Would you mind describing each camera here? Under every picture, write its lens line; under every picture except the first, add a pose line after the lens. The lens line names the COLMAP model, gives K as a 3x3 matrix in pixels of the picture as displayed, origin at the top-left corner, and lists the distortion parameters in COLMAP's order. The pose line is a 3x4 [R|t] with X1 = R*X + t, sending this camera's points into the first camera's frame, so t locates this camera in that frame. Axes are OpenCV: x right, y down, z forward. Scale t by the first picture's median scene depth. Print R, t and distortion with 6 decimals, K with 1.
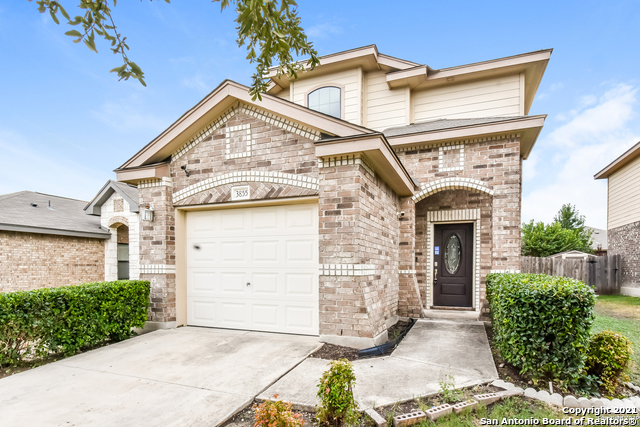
lens RADIAL K [[376.8, 0, 300.2], [0, 376.8, 267.3], [0, 0, 1]] dist [0.001990, 0.000488]
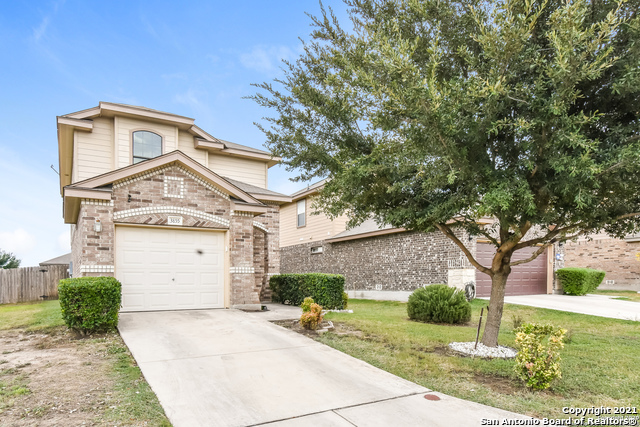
lens RADIAL K [[412.9, 0, 320.5], [0, 412.9, 273.7], [0, 0, 1]] dist [-0.000972, -0.000027]
pose [[0.592300, 0.009453, 0.805662, -1.081337], [0.006153, 0.999849, -0.016255, 0.048994], [-0.805694, 0.014585, 0.592153, -0.447444]]
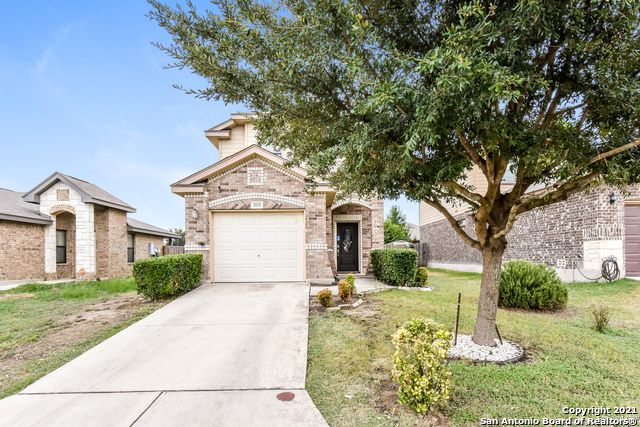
lens RADIAL K [[380.8, 0, 321.0], [0, 380.8, 241.0], [0, 0, 1]] dist [-0.001030, -0.000154]
pose [[0.908976, 0.006723, 0.416795, -0.588047], [0.010264, 0.999206, -0.038501, 0.045346], [-0.416723, 0.039274, 0.908185, -0.713294]]
